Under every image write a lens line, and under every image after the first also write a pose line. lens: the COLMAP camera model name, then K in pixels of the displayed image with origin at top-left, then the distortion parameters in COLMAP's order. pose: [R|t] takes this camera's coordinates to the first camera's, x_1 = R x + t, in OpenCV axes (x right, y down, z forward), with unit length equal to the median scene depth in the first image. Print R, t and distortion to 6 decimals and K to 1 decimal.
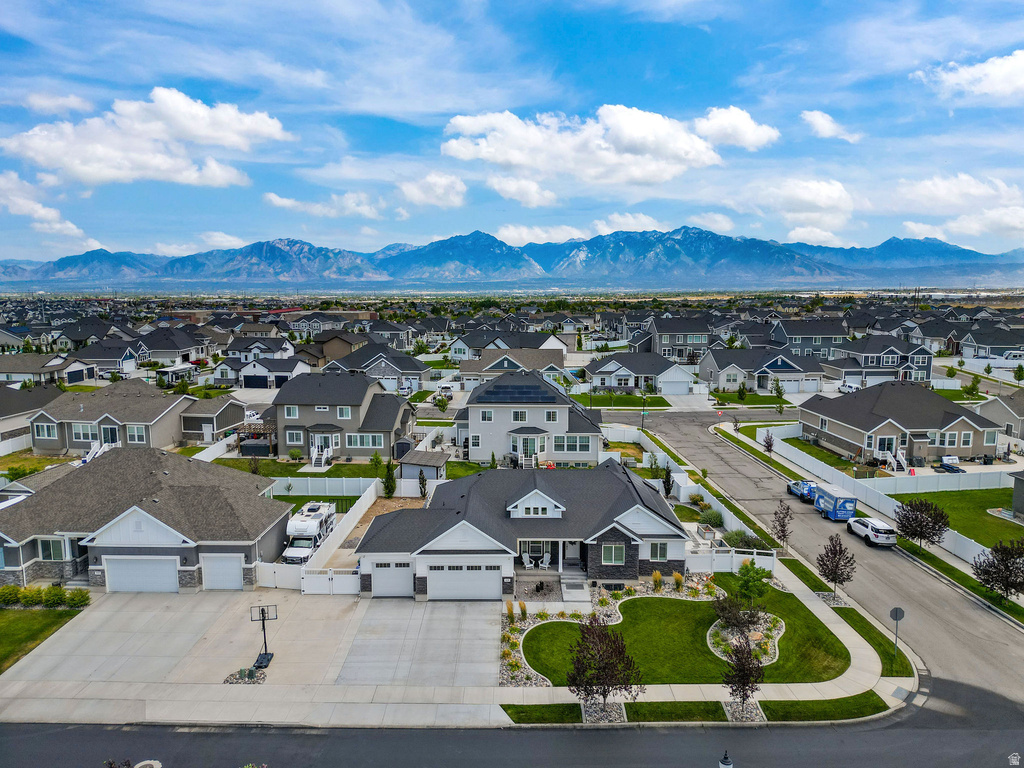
lens RADIAL K [[723.5, 0, 514.0], [0, 723.5, 359.3], [0, 0, 1]] dist [0.057036, -0.044985]
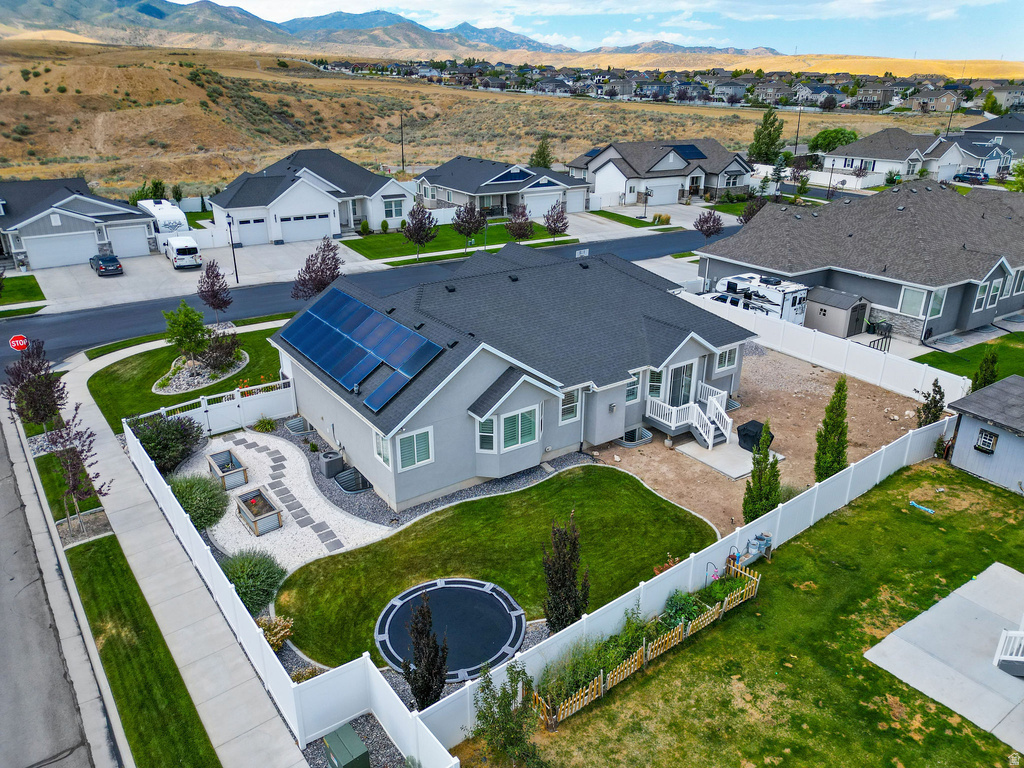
lens RADIAL K [[723.5, 0, 514.0], [0, 723.5, 359.3], [0, 0, 1]] dist [0.057036, -0.044985]
pose [[-0.822343, 0.199324, -0.532938, 0.436785], [-0.064449, 0.897975, 0.435300, -0.043617], [0.565331, 0.392314, -0.725597, 1.689420]]
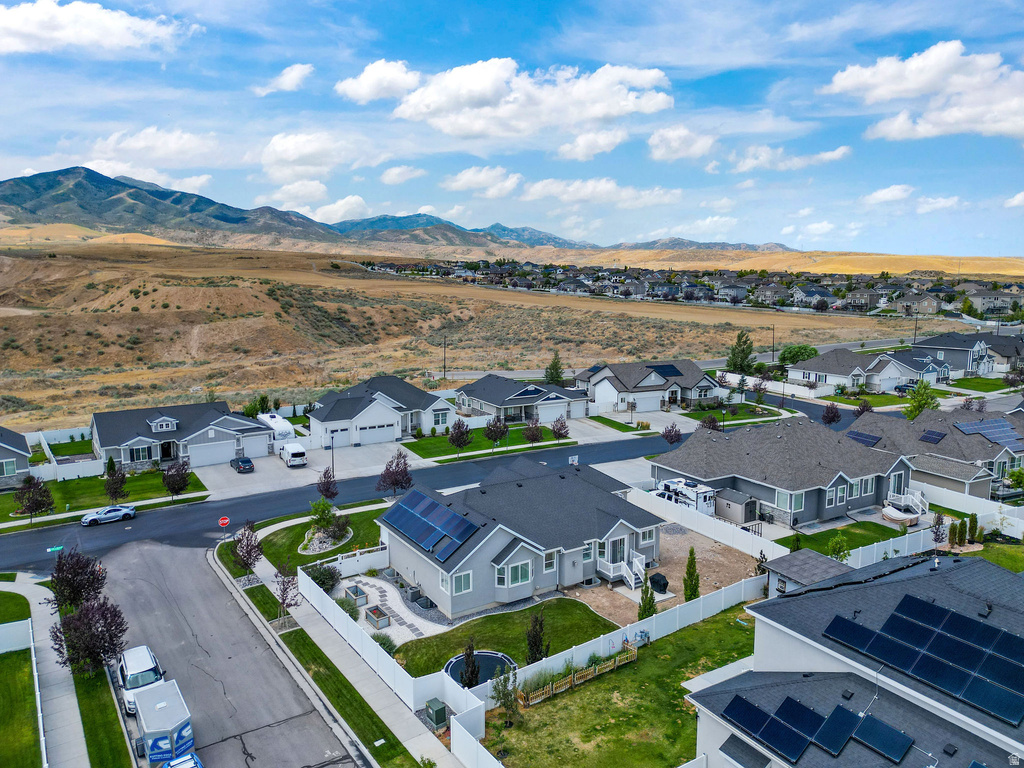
lens RADIAL K [[714.3, 0, 512.0], [0, 714.3, 384.0], [0, 0, 1]] dist [0.099787, -0.119178]
pose [[-0.845042, 0.082459, -0.528304, 0.662874], [-0.058148, 0.968006, 0.244098, -0.252152], [0.531529, 0.236993, -0.813210, 2.054191]]
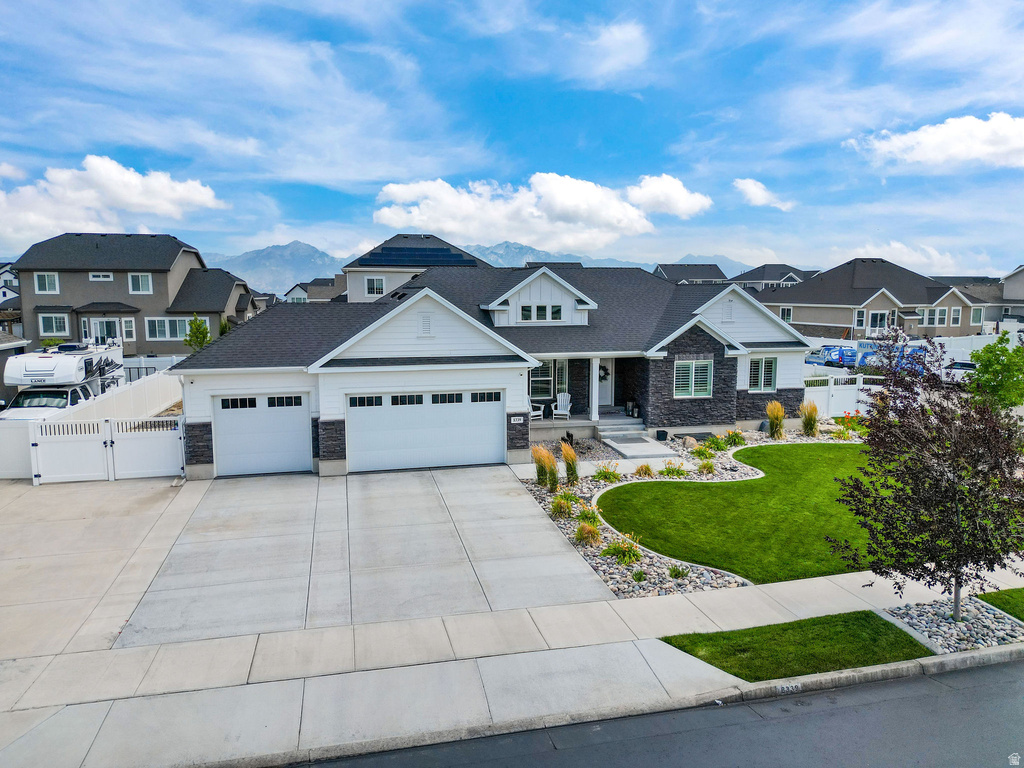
lens RADIAL K [[714.3, 0, 512.0], [0, 714.3, 384.0], [0, 0, 1]] dist [0.099787, -0.119178]
pose [[0.972435, -0.032609, 0.230881, -0.119574], [0.028718, 0.999384, 0.020196, 0.267423], [-0.231398, -0.013009, 0.972772, 0.535550]]
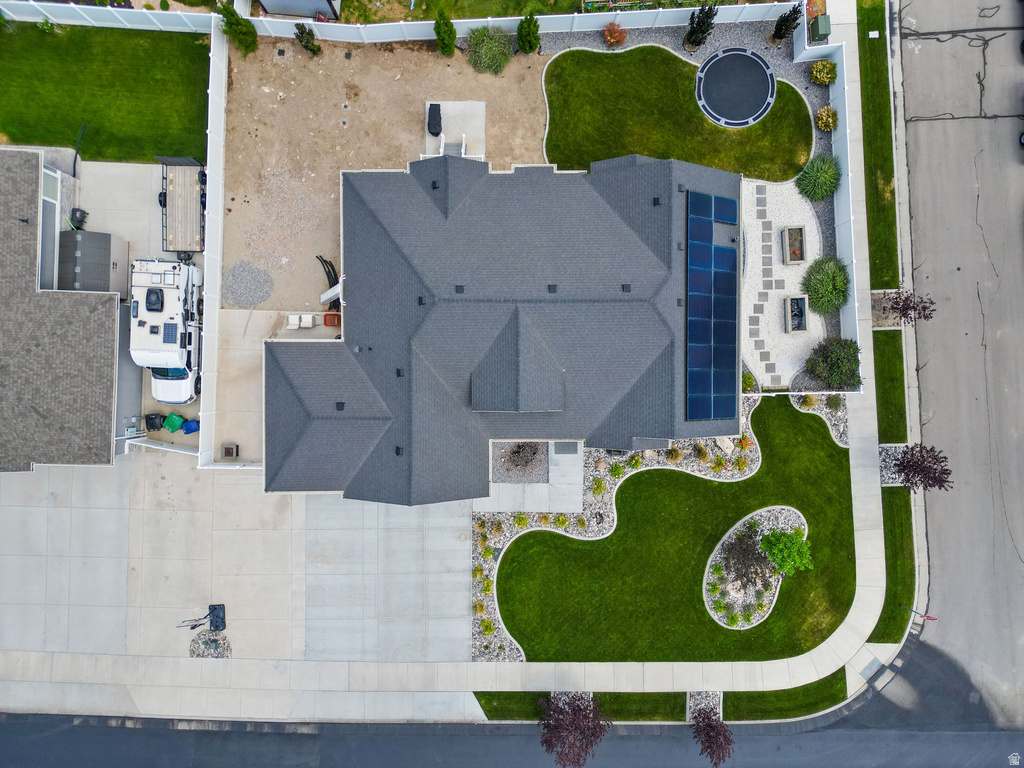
lens RADIAL K [[723.5, 0, 514.0], [0, 723.5, 359.3], [0, 0, 1]] dist [0.057036, -0.044985]
pose [[0.999995, -0.001514, 0.002846, 0.027617], [-0.002666, 0.108024, 0.994145, -0.467175], [-0.001813, -0.994147, 0.108019, 1.040812]]
